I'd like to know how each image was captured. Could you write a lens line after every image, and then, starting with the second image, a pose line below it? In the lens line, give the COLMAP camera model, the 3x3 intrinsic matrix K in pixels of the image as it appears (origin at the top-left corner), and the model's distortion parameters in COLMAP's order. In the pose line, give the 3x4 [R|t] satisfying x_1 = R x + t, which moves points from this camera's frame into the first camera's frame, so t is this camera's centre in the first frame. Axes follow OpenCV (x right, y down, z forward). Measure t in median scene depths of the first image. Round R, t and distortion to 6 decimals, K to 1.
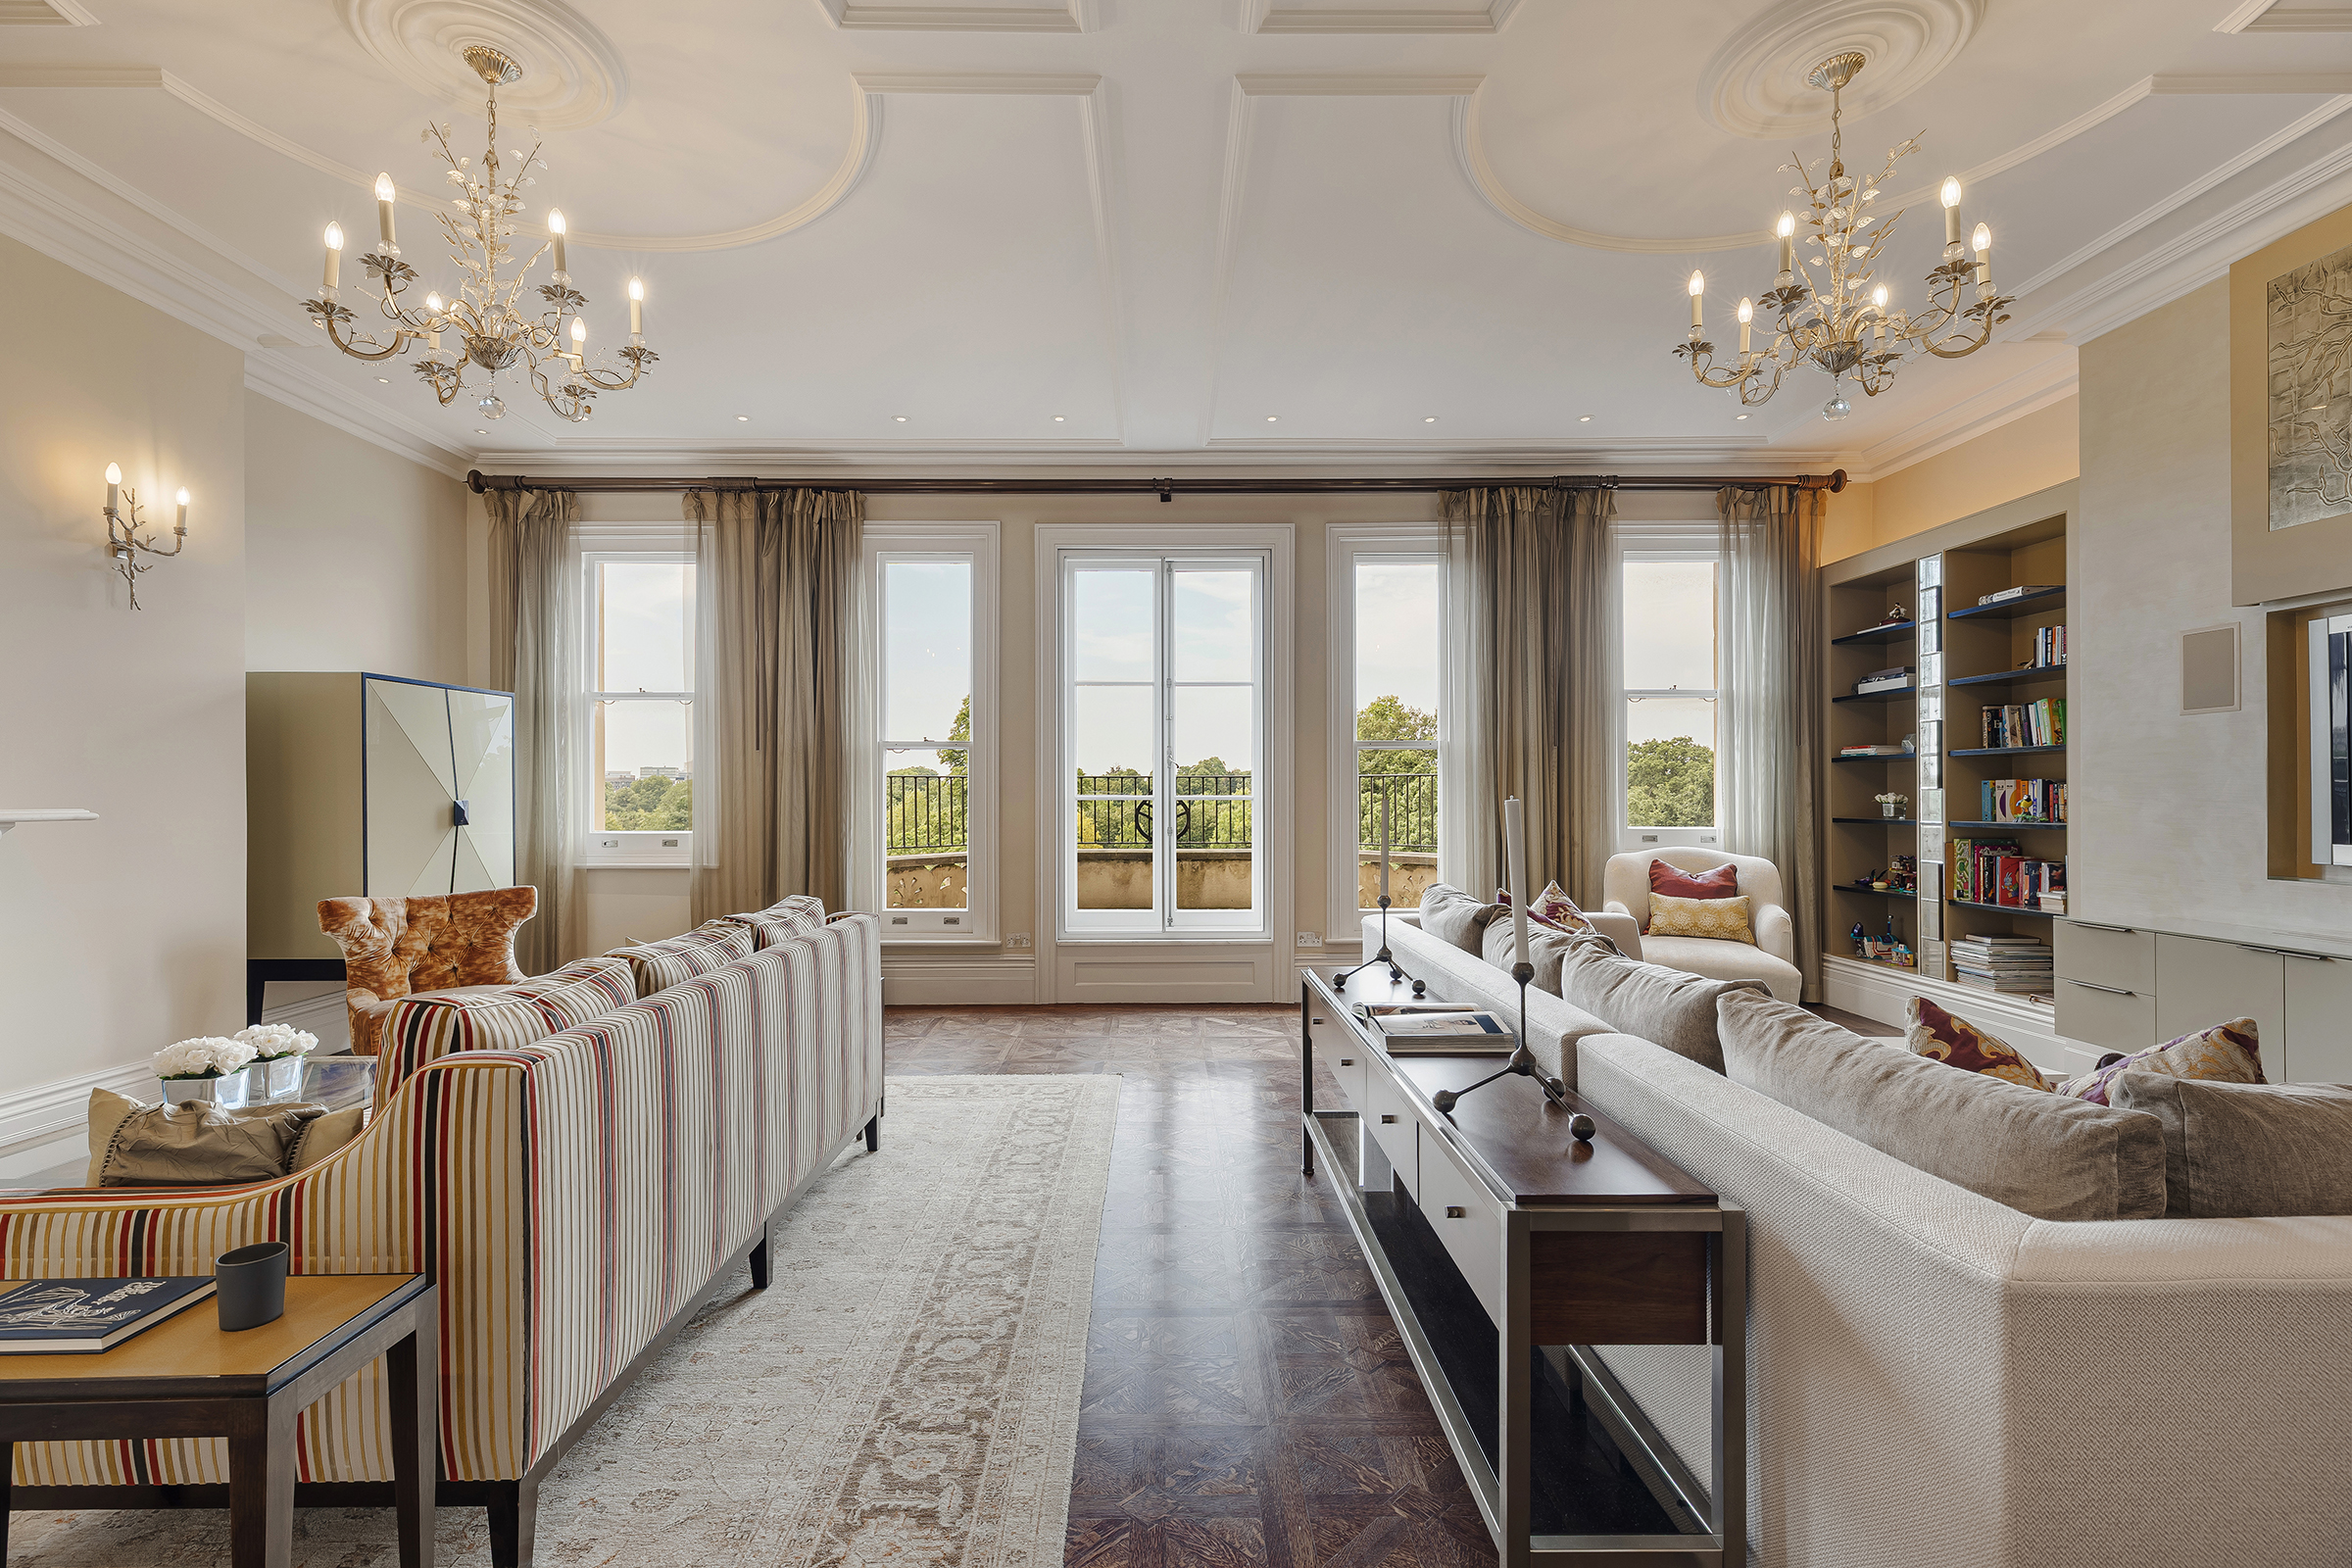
lens RADIAL K [[1072.6, 0, 1181.3], [0, 1072.6, 790.8], [0, 0, 1]] dist [0.006861, -0.000137]
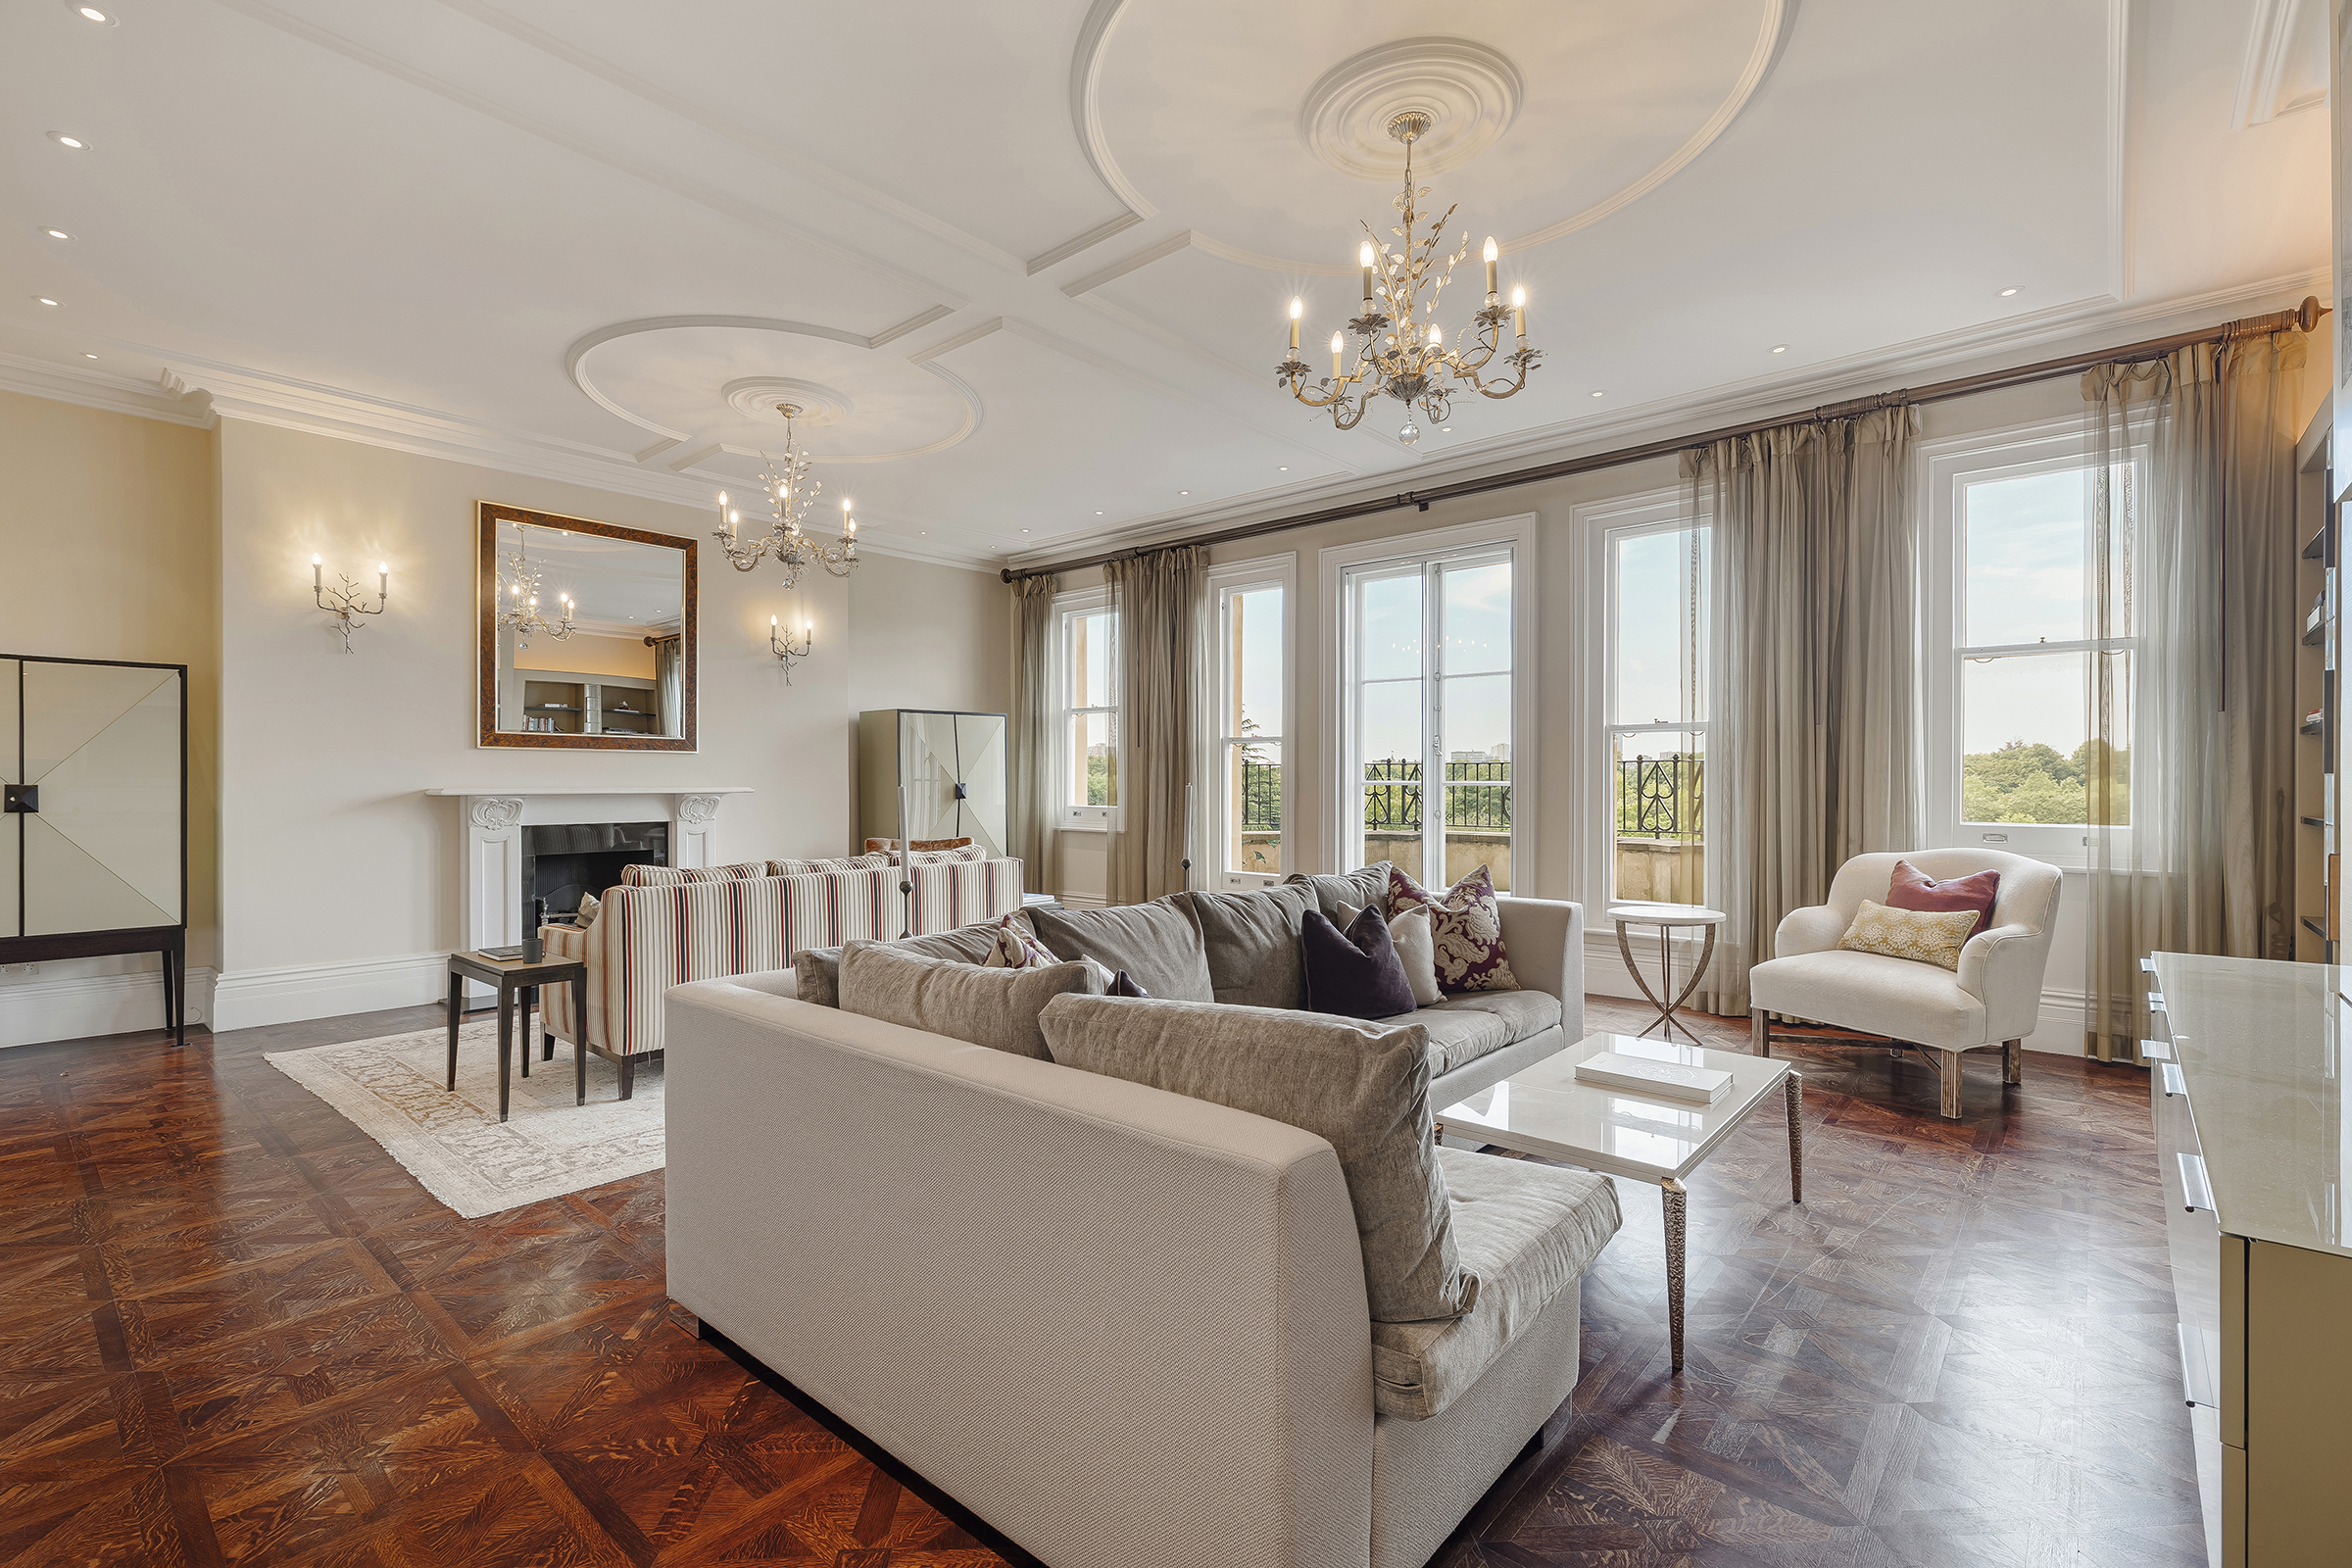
lens RADIAL K [[1072.6, 0, 1116.7], [0, 1072.6, 777.1], [0, 0, 1]] dist [0.006861, -0.000137]
pose [[0.722932, -0.000468, -0.690919, 0.526819], [0.001975, 0.999997, 0.001390, -0.001850], [0.690916, -0.002370, 0.722931, -0.001503]]
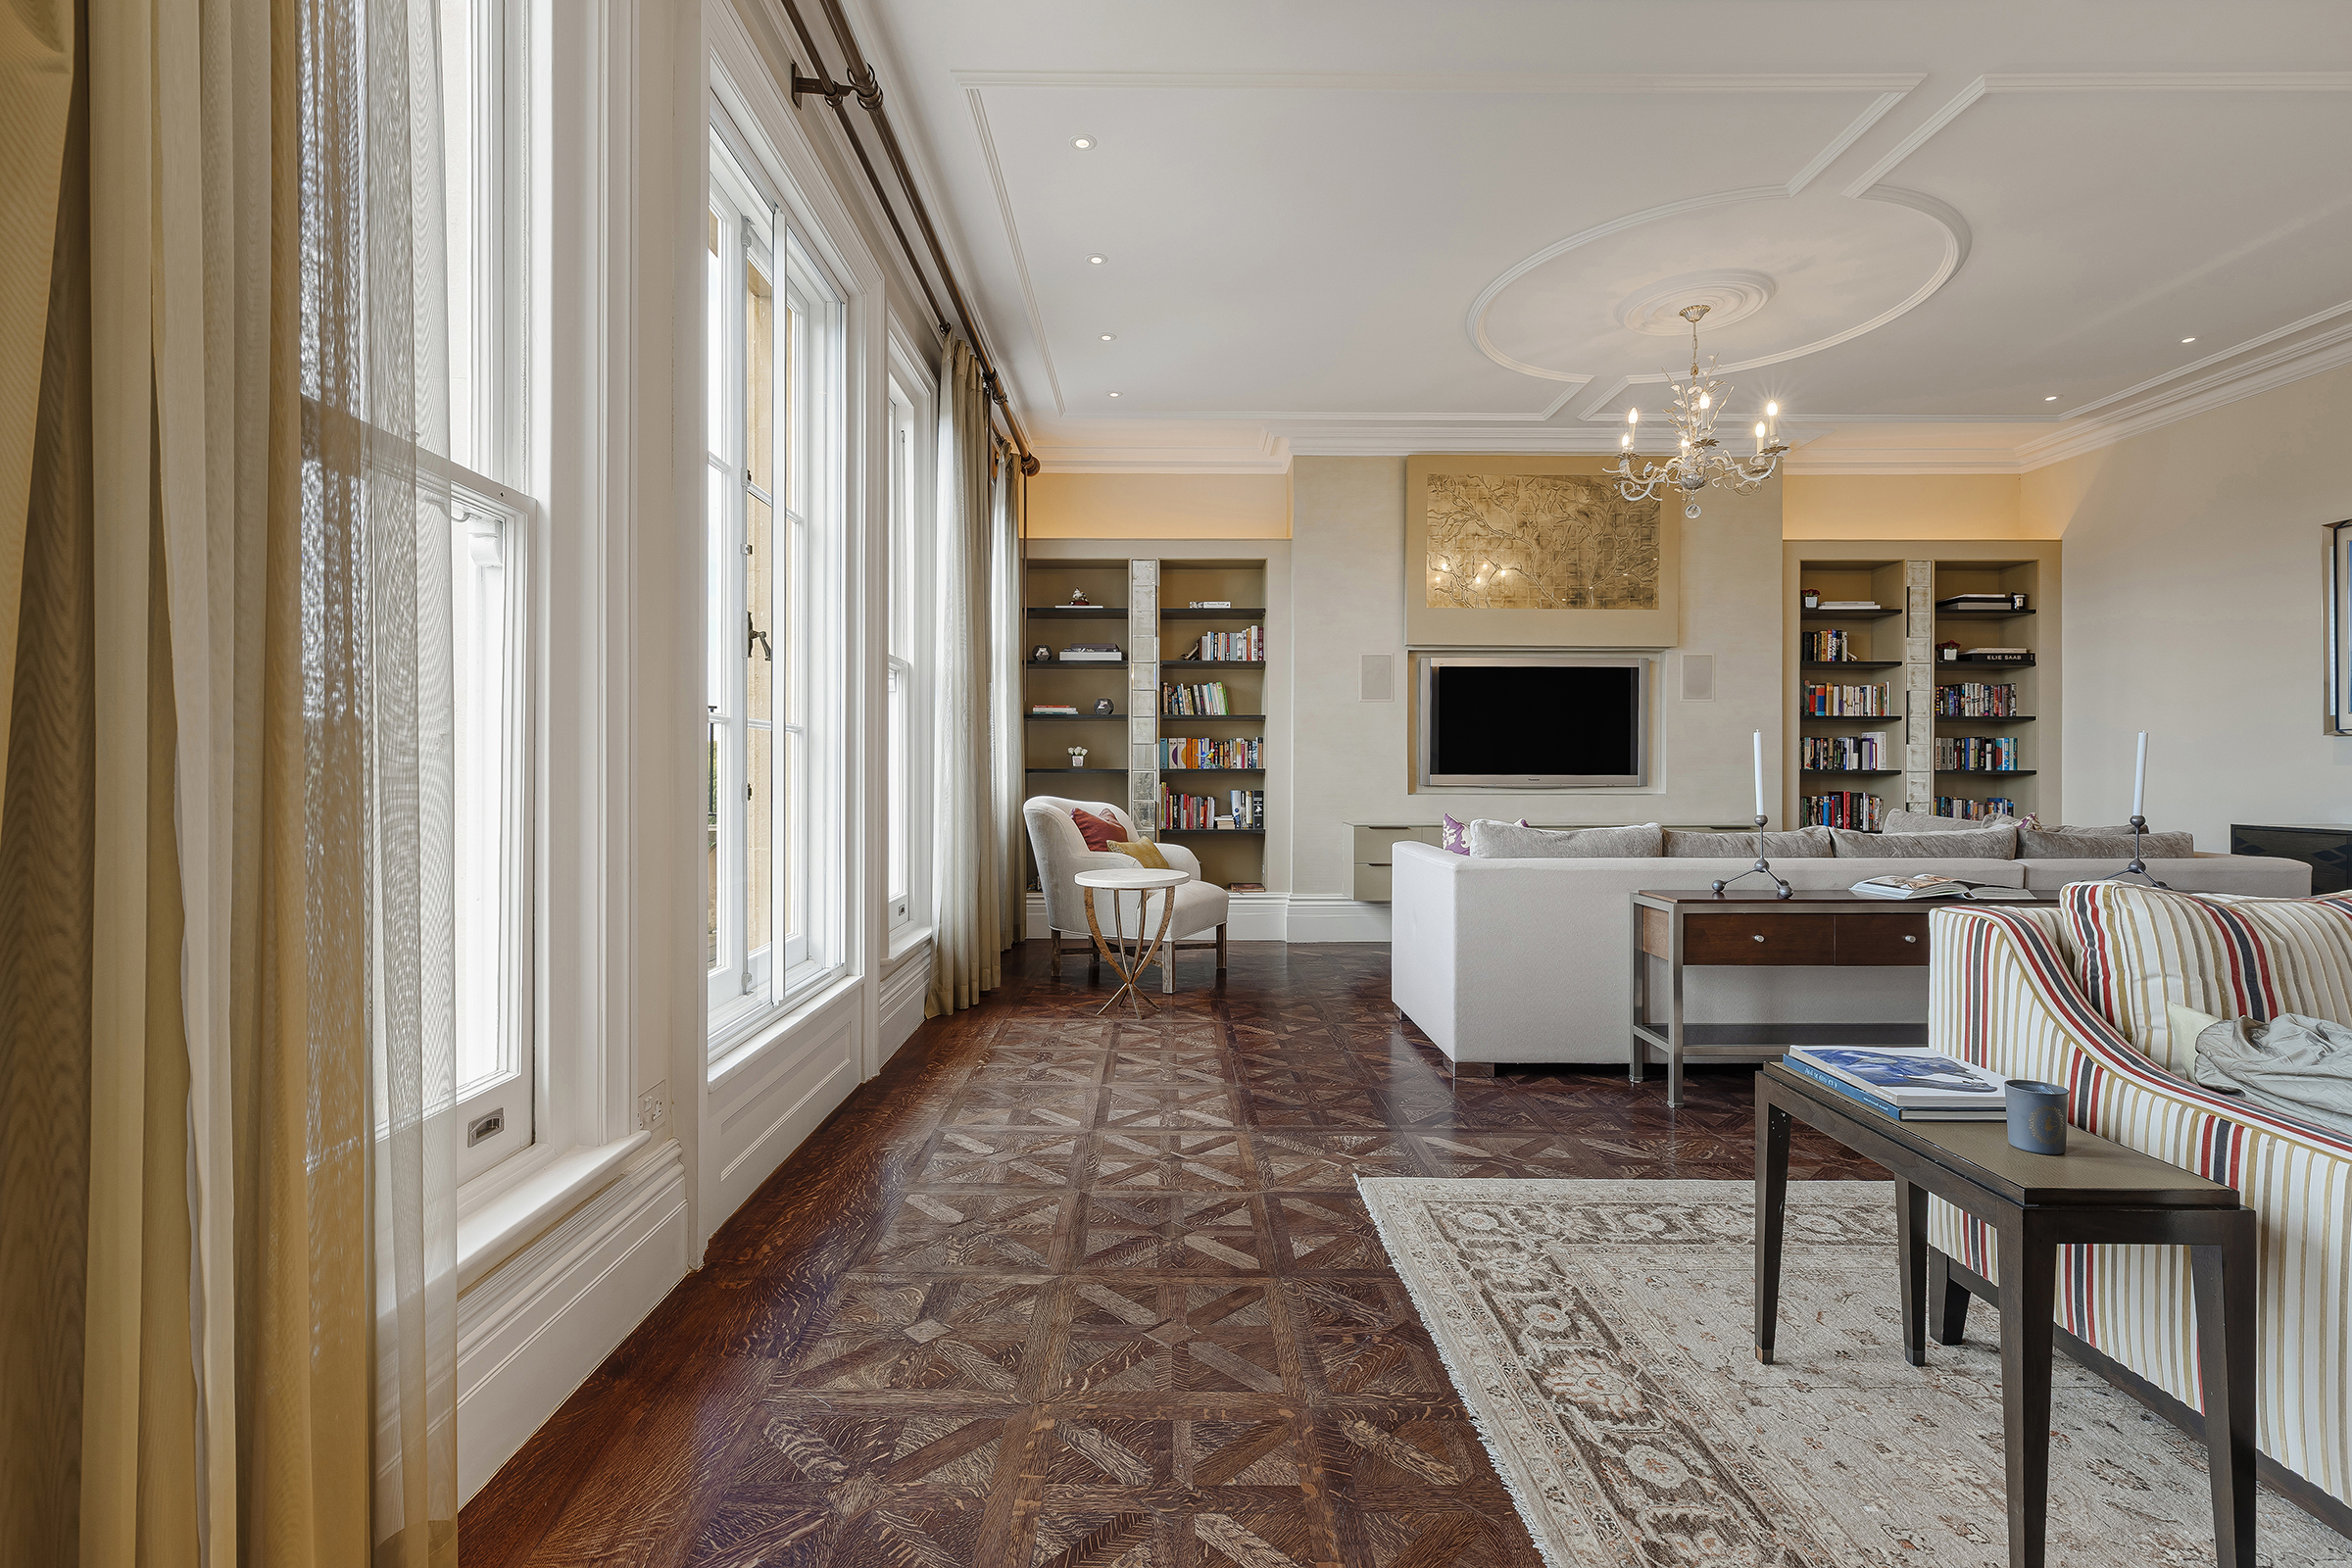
lens RADIAL K [[1072.6, 0, 1193.0], [0, 1072.6, 780.0], [0, 0, 1]] dist [0.006861, -0.000137]
pose [[0.007815, -0.008036, 0.999937, -0.539705], [-0.006894, 0.999944, 0.008089, 0.029070], [-0.999946, -0.006957, 0.007759, 0.888136]]
